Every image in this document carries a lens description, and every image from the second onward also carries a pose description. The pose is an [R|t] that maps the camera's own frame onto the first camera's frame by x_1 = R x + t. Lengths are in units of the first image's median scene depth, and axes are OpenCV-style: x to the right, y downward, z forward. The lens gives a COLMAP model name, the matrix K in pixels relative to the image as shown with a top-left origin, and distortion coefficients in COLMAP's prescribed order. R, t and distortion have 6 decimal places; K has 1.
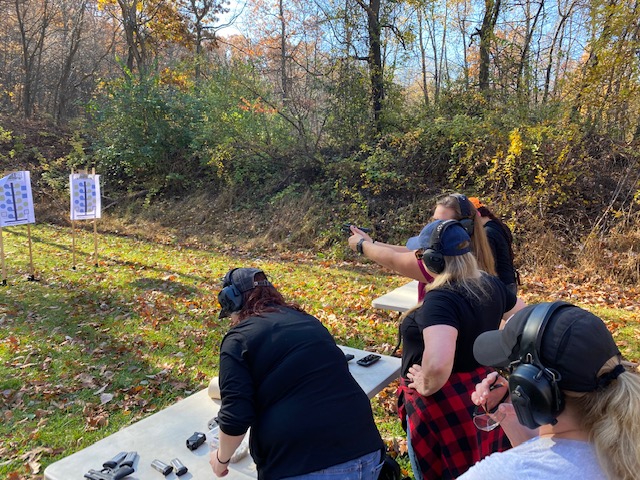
lens RADIAL K [[491.0, 0, 316.1], [0, 491.0, 237.5], [0, 0, 1]] dist [0.029967, -0.031631]
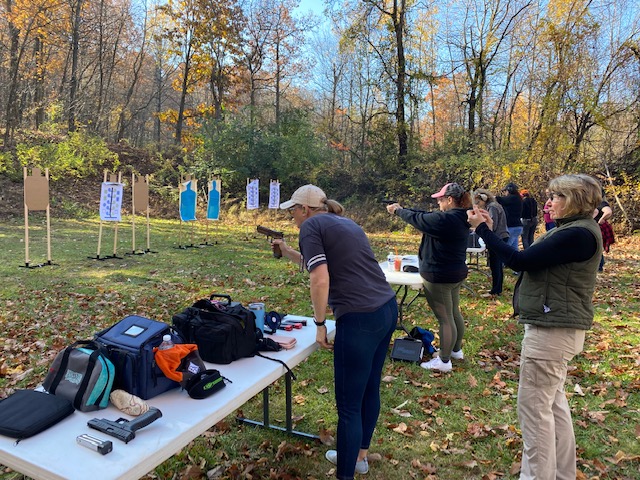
lens RADIAL K [[491.0, 0, 316.8], [0, 491.0, 238.7], [0, 0, 1]] dist [0.029967, -0.031631]
pose [[0.992607, 0.013579, 0.120611, -0.347324], [-0.008056, 0.998902, -0.046156, 0.100030], [-0.121105, 0.044843, 0.991626, -0.497415]]
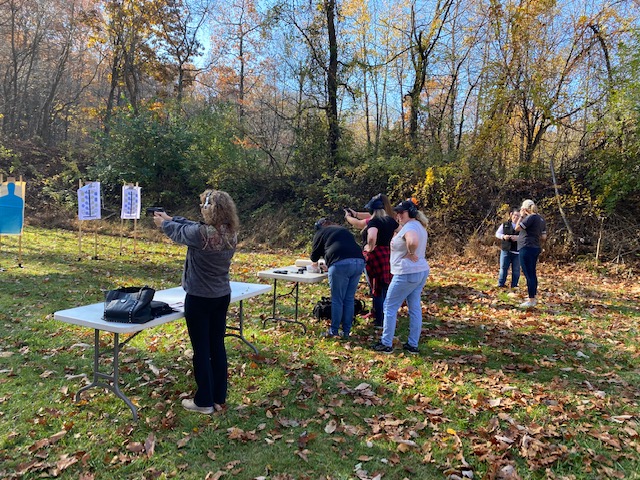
lens RADIAL K [[491.0, 0, 313.9], [0, 491.0, 239.1], [0, 0, 1]] dist [0.029967, -0.031631]
pose [[0.993034, 0.026482, 0.114811, -0.074896], [-0.020120, 0.998216, -0.056221, 0.057646], [-0.116095, 0.053520, 0.991795, -0.283738]]
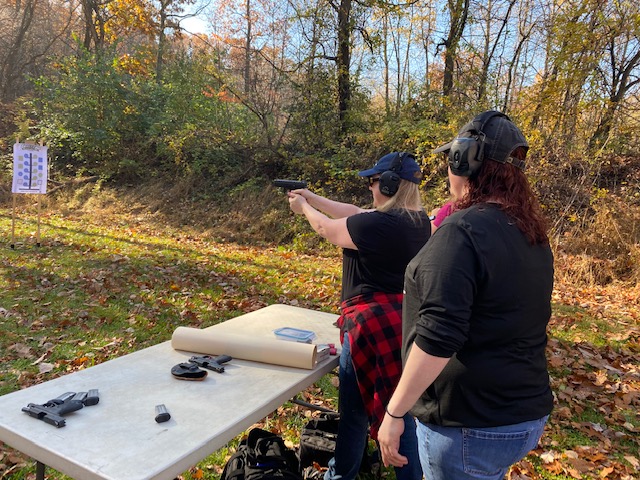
lens RADIAL K [[491.0, 0, 319.3], [0, 491.0, 239.3], [0, 0, 1]] dist [0.029967, -0.031631]
pose [[0.993454, 0.054672, 0.100304, -0.009548], [-0.053257, 0.998441, -0.016729, 0.022930], [-0.101062, 0.011278, 0.994816, 0.015525]]
